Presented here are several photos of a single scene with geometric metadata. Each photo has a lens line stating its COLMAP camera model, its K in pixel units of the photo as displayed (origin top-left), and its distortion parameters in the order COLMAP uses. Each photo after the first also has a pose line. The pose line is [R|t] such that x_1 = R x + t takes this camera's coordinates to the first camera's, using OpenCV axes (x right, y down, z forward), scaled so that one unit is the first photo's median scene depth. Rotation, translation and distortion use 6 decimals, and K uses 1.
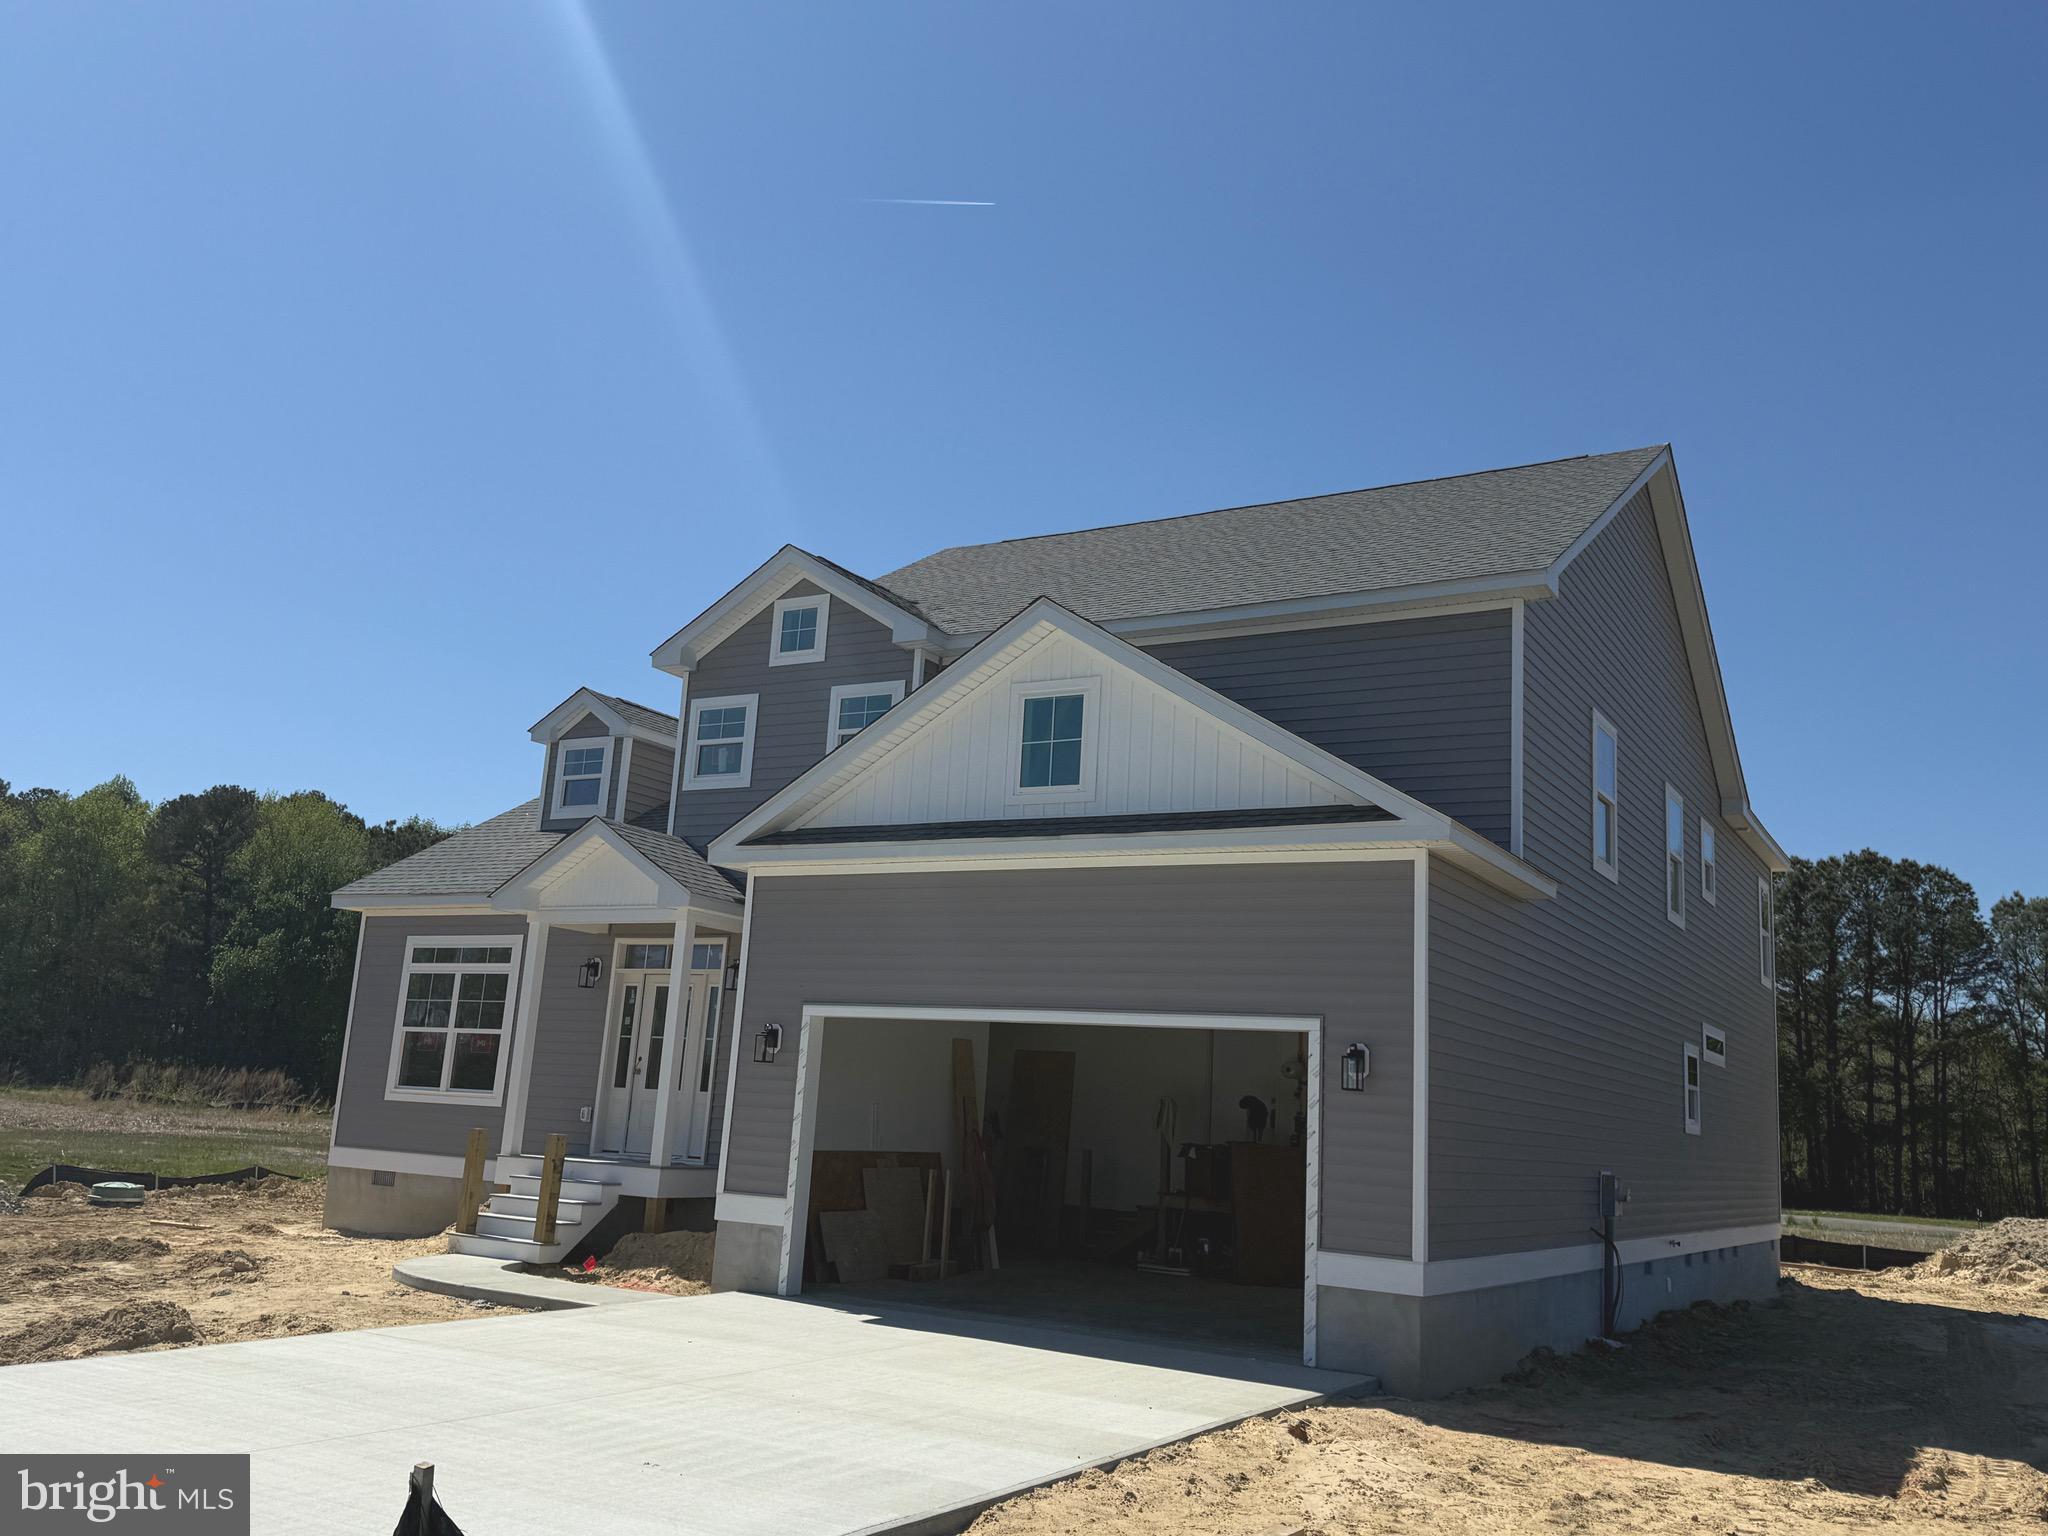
lens RADIAL K [[1729.5, 0, 1015.8], [0, 1729.5, 769.6], [0, 0, 1]] dist [0.073286, -0.043821]
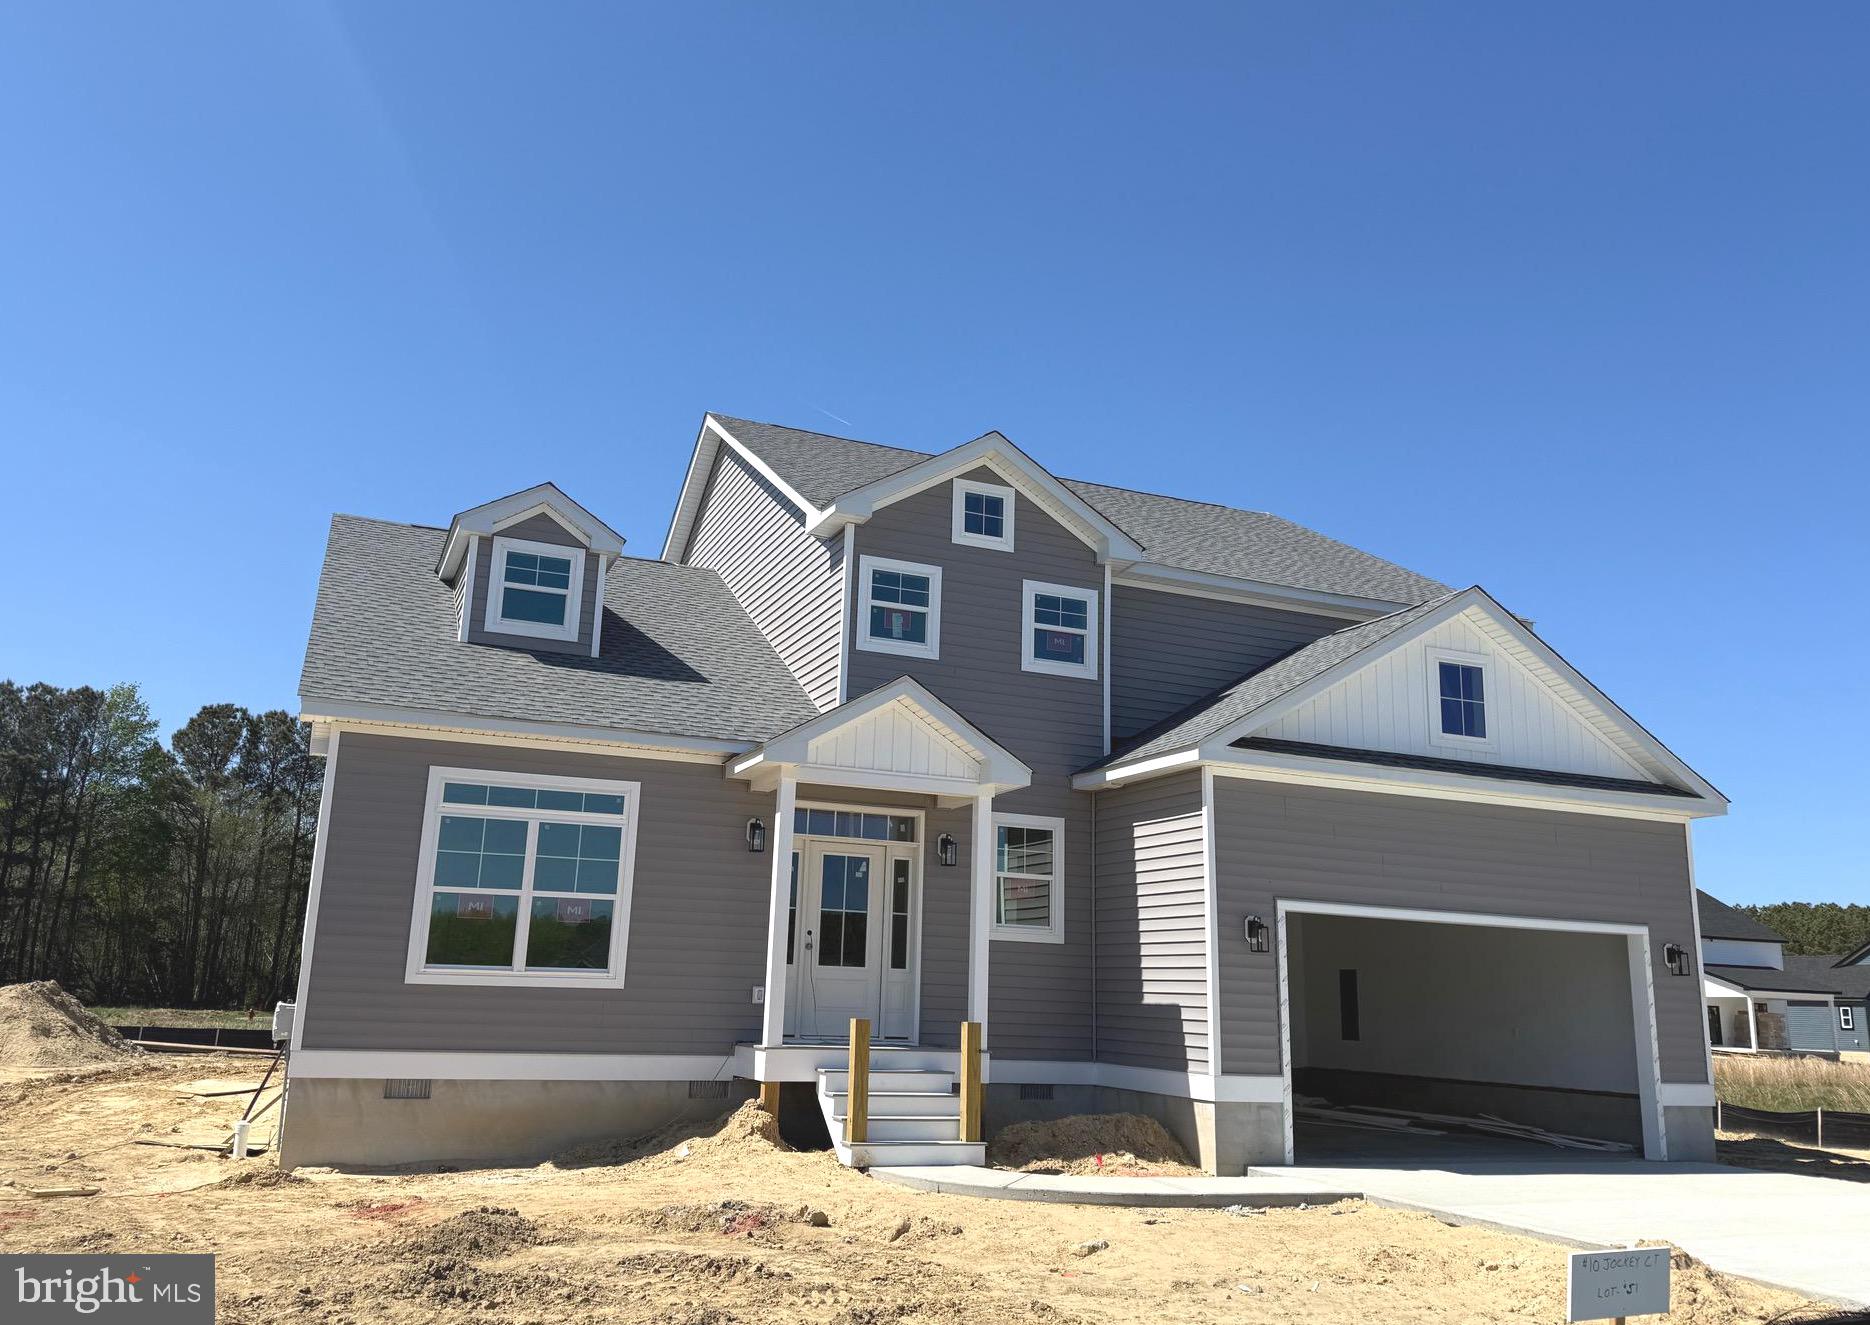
lens RADIAL K [[1438.2, 0, 908.7], [0, 1438.2, 652.8], [0, 0, 1]] dist [0.050471, -0.023355]
pose [[0.602454, 0.147085, 0.784484, -0.769056], [-0.154836, 0.985739, -0.065910, 0.059691], [-0.782991, -0.081759, 0.616636, 0.479757]]
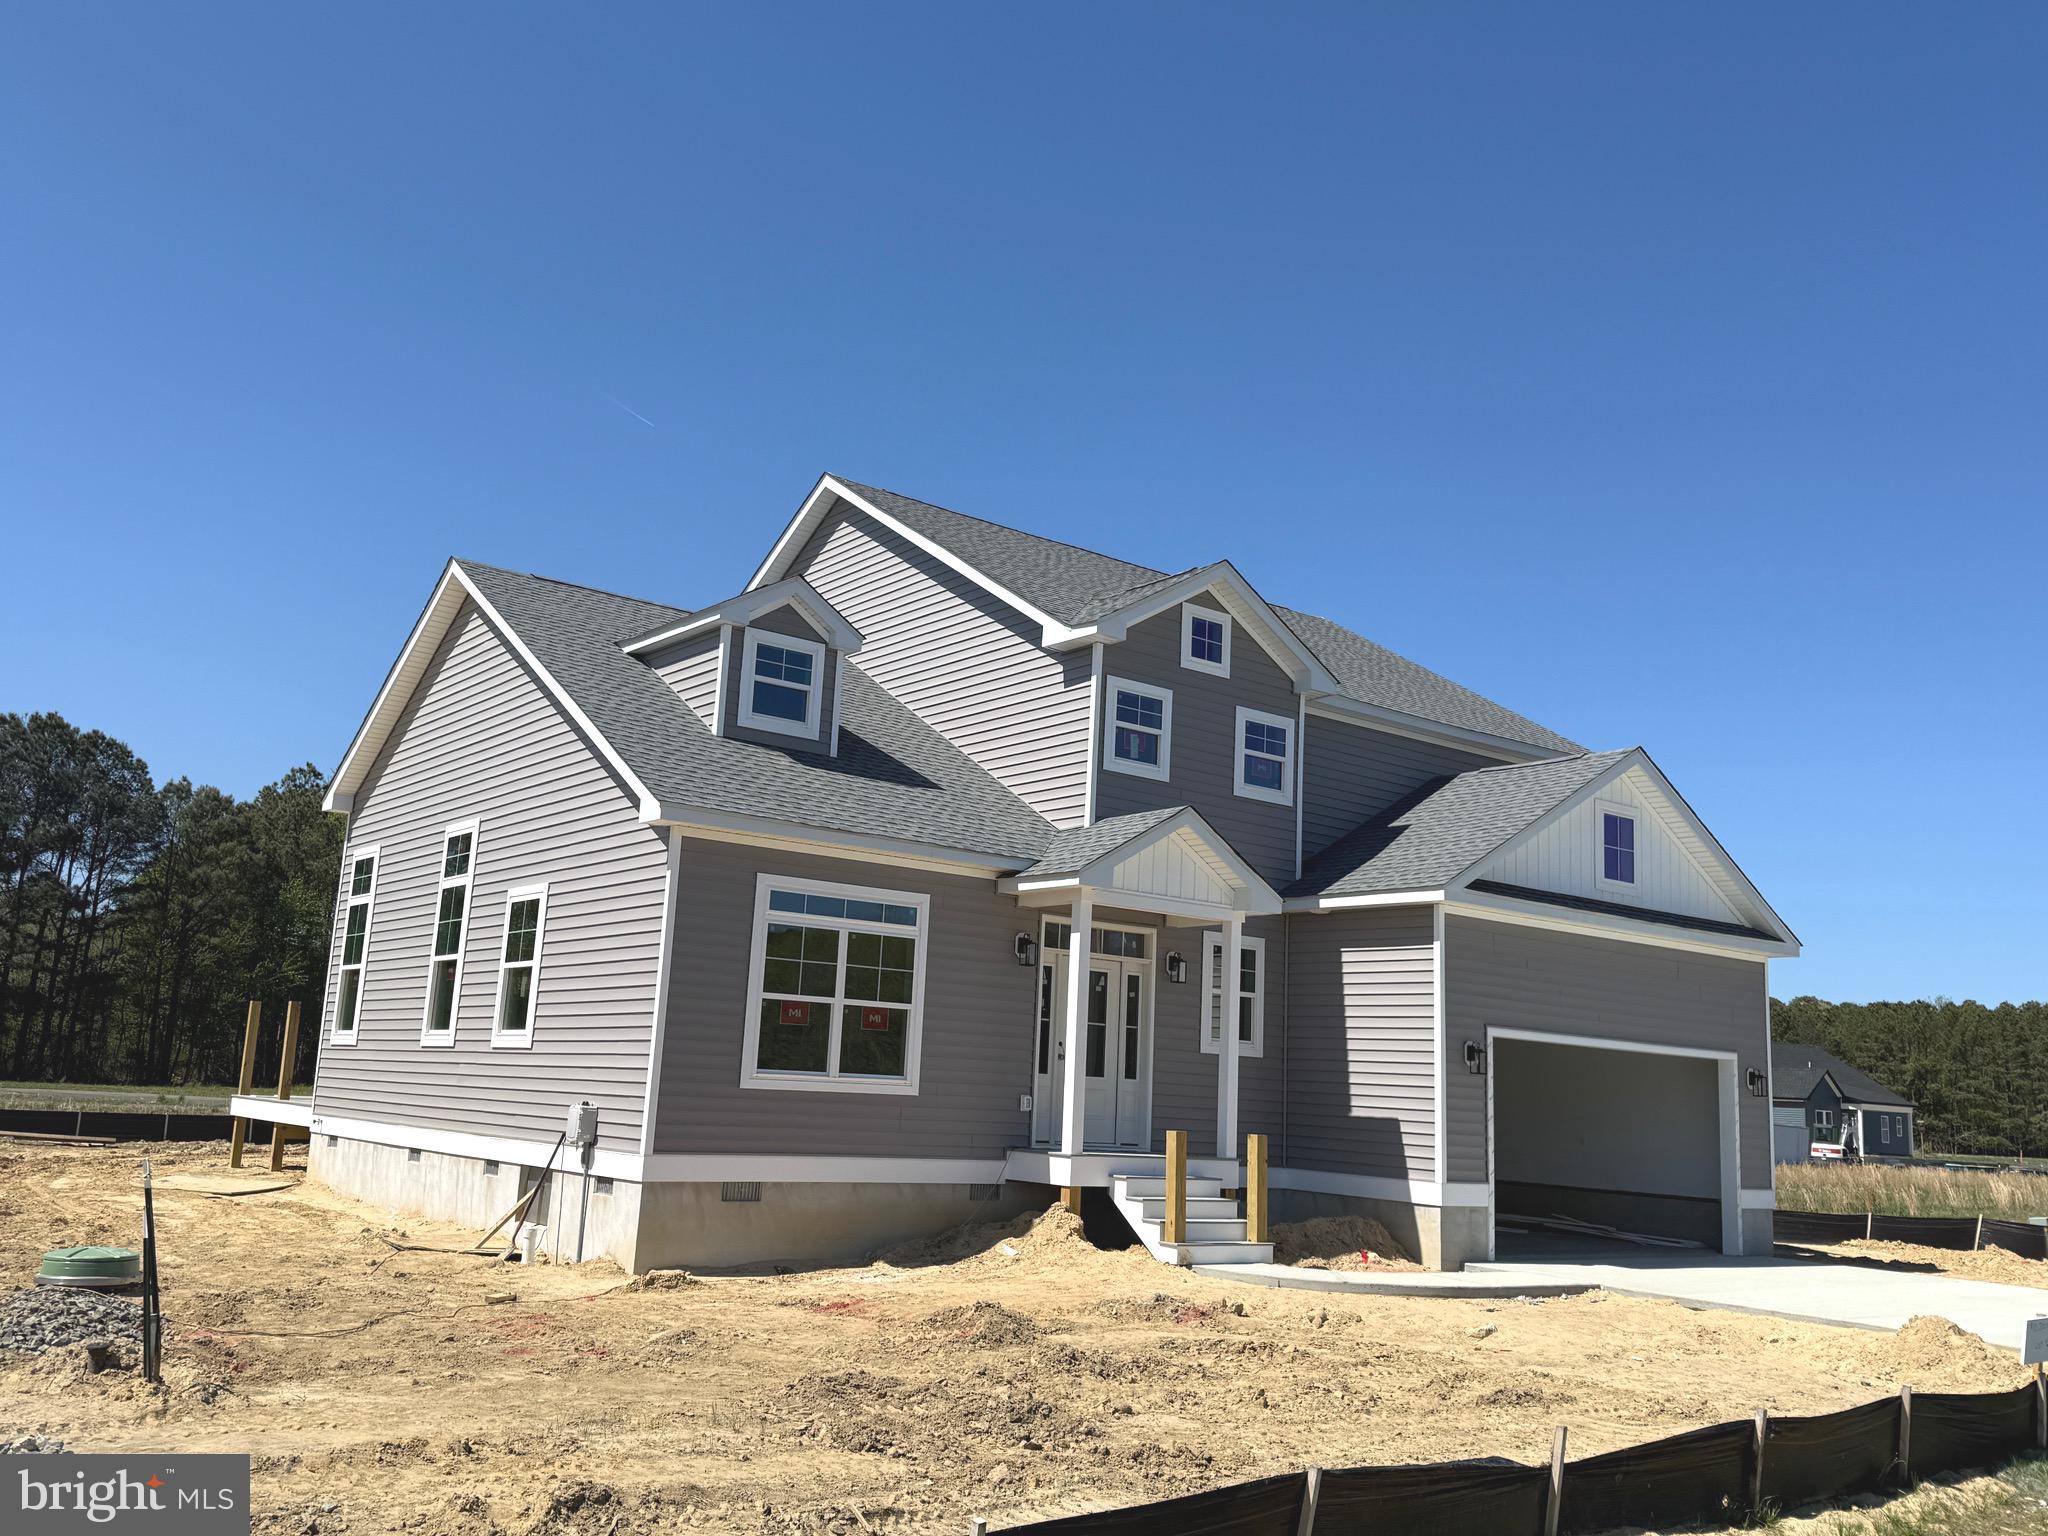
lens RADIAL K [[1729.5, 0, 1011.3], [0, 1729.5, 757.3], [0, 0, 1]] dist [0.073286, -0.043821]
pose [[0.379322, 0.136235, 0.915180, -1.067676], [-0.210767, 0.975820, -0.057904, 0.070700], [-0.900940, -0.170926, 0.398864, 0.644042]]
